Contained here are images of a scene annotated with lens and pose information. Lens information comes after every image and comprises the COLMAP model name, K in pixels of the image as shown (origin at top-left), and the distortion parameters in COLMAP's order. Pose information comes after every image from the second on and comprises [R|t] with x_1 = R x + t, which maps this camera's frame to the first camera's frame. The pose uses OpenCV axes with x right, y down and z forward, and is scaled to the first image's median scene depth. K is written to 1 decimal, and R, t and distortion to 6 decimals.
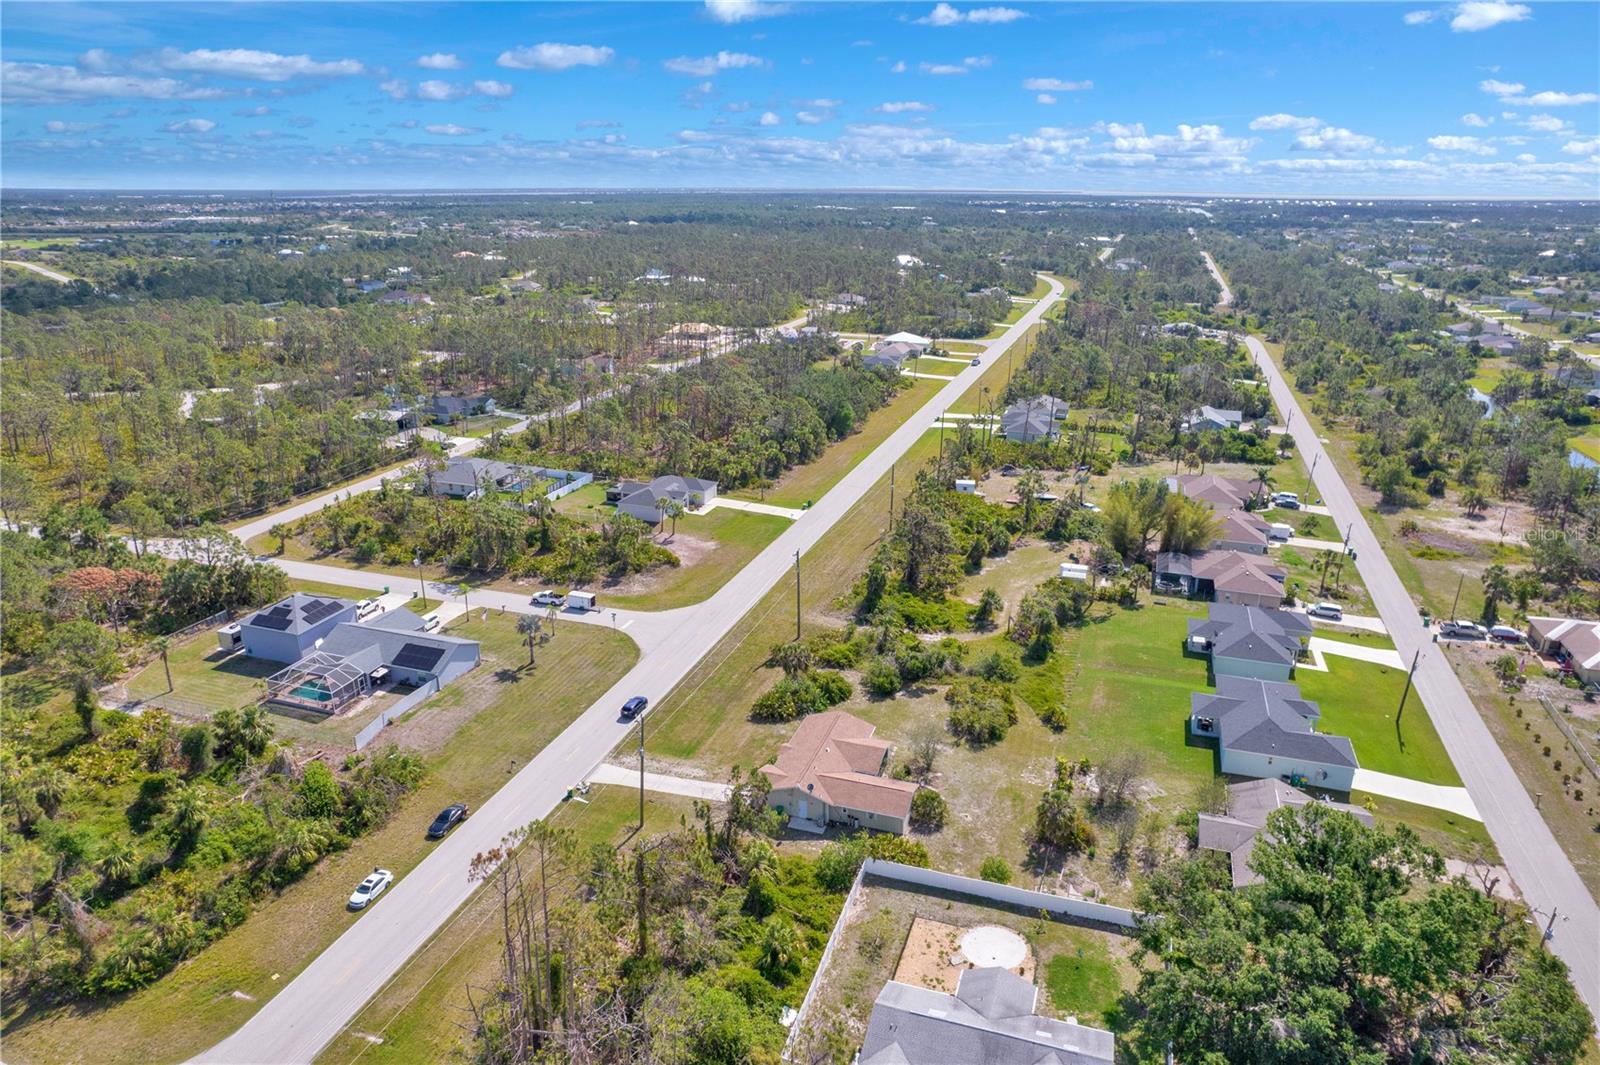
lens RADIAL K [[1025.8, 0, 805.1], [0, 1025.8, 532.0], [0, 0, 1]] dist [-0.077635, 0.068386]
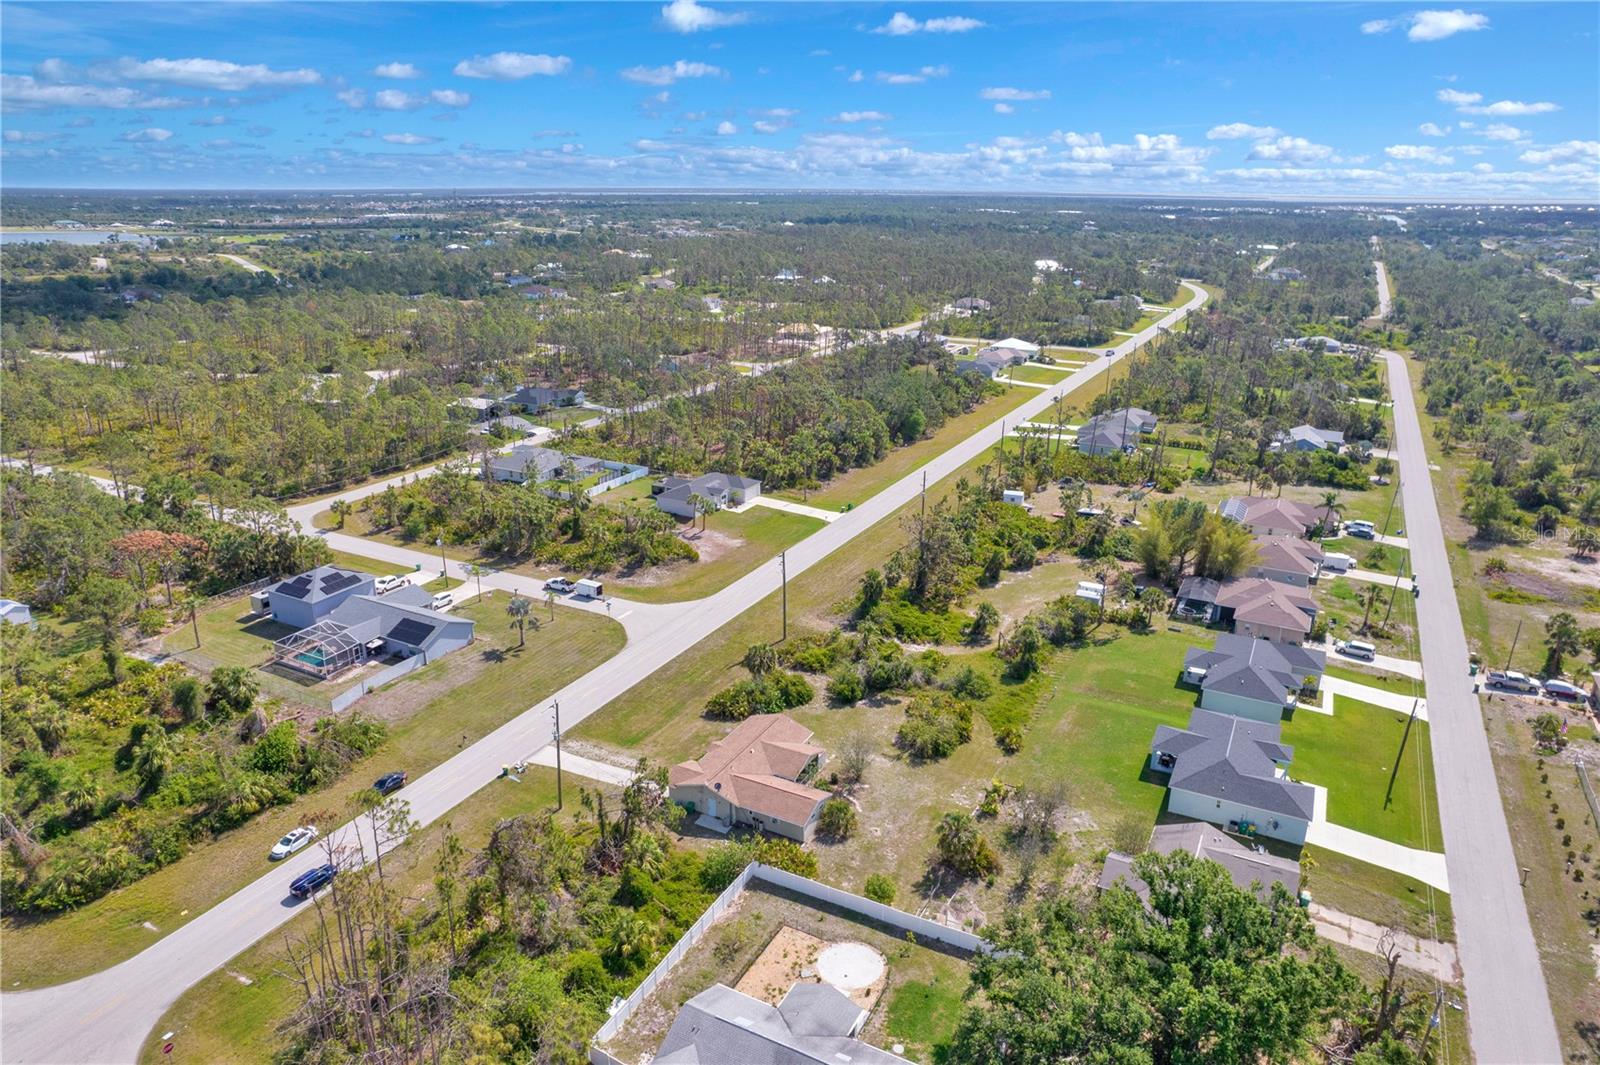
lens RADIAL K [[1025.8, 0, 803.4], [0, 1025.8, 536.7], [0, 0, 1]] dist [-0.077635, 0.068386]
pose [[0.987134, 0.054489, -0.150323, 0.140742], [-0.054139, 0.998513, 0.006423, -0.003634], [0.150450, 0.001798, 0.988616, 0.013126]]
